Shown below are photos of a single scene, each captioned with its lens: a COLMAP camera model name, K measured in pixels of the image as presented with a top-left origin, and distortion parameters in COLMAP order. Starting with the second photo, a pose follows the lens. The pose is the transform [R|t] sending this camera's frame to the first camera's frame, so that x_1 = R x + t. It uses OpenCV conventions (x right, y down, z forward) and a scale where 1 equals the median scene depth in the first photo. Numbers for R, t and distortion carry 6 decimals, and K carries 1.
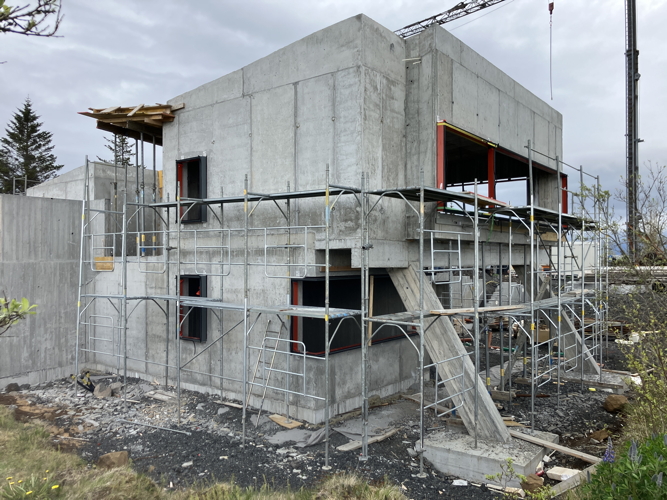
lens RADIAL K [[536.2, 0, 335.3], [0, 536.2, 249.9], [0, 0, 1]] dist [0.060777, -0.035561]
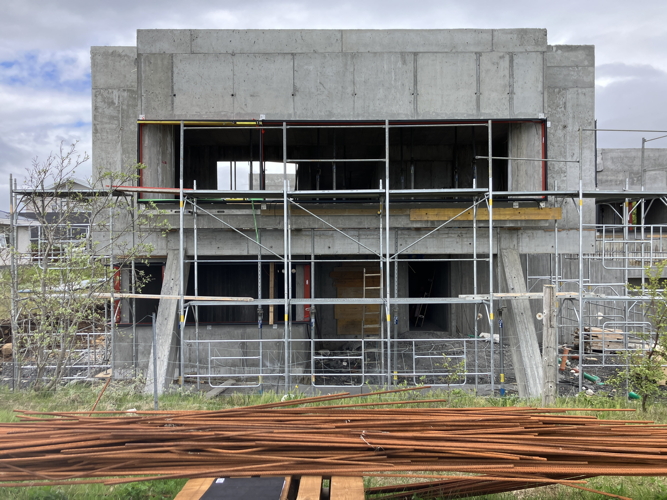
lens RADIAL K [[536.2, 0, 331.2], [0, 536.2, 249.8], [0, 0, 1]] dist [0.060777, -0.035561]
pose [[0.621887, -0.017829, -0.782904, 1.169079], [0.016158, 0.999820, -0.009934, 0.034864], [0.782941, -0.006472, 0.622063, 0.575547]]
